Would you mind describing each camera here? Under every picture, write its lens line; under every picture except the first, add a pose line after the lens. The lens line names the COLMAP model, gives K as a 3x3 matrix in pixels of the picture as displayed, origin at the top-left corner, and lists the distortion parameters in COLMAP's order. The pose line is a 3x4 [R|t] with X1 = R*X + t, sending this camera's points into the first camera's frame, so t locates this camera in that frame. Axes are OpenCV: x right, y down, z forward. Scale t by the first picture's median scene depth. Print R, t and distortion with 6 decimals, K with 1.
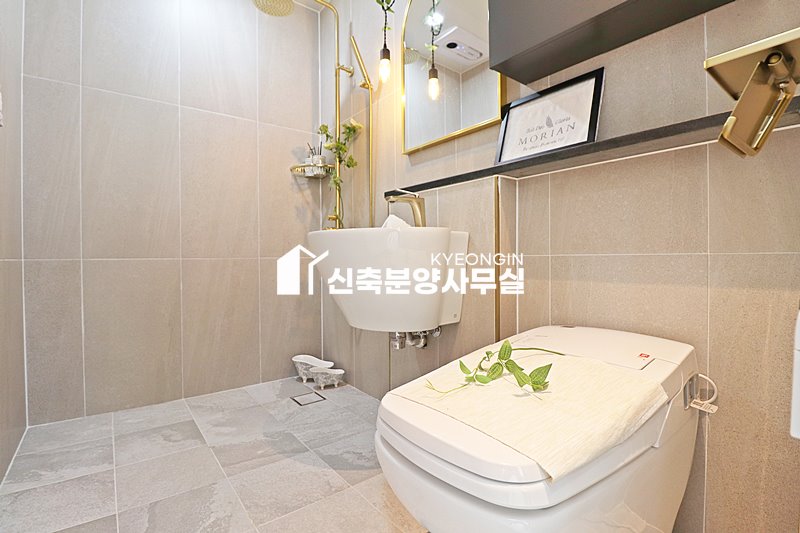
lens RADIAL K [[375.4, 0, 403.0], [0, 375.4, 259.9], [0, 0, 1]] dist [-0.000238, -0.013187]
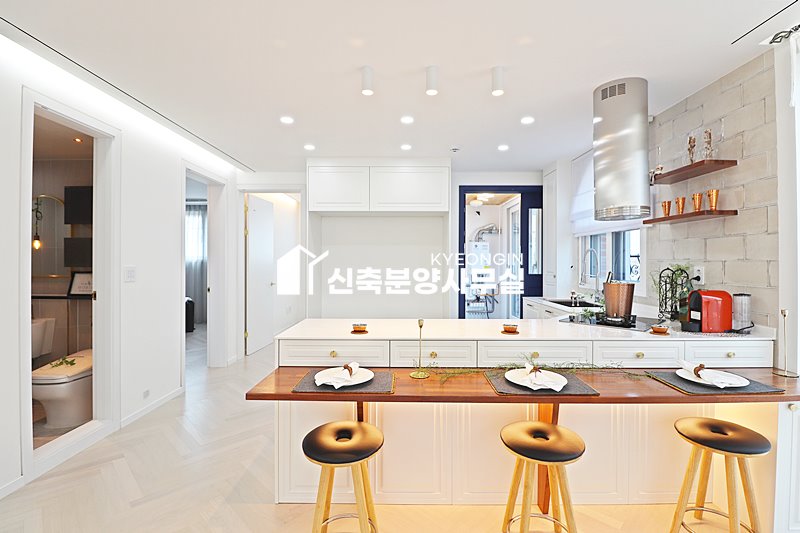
lens RADIAL K [[375.4, 0, 403.0], [0, 375.4, 259.9], [0, 0, 1]] dist [-0.000238, -0.013187]
pose [[0.626075, 0.009468, 0.779706, -0.360321], [0.000828, 0.999918, -0.012807, -0.478872], [-0.779763, 0.008663, 0.626015, -2.726959]]
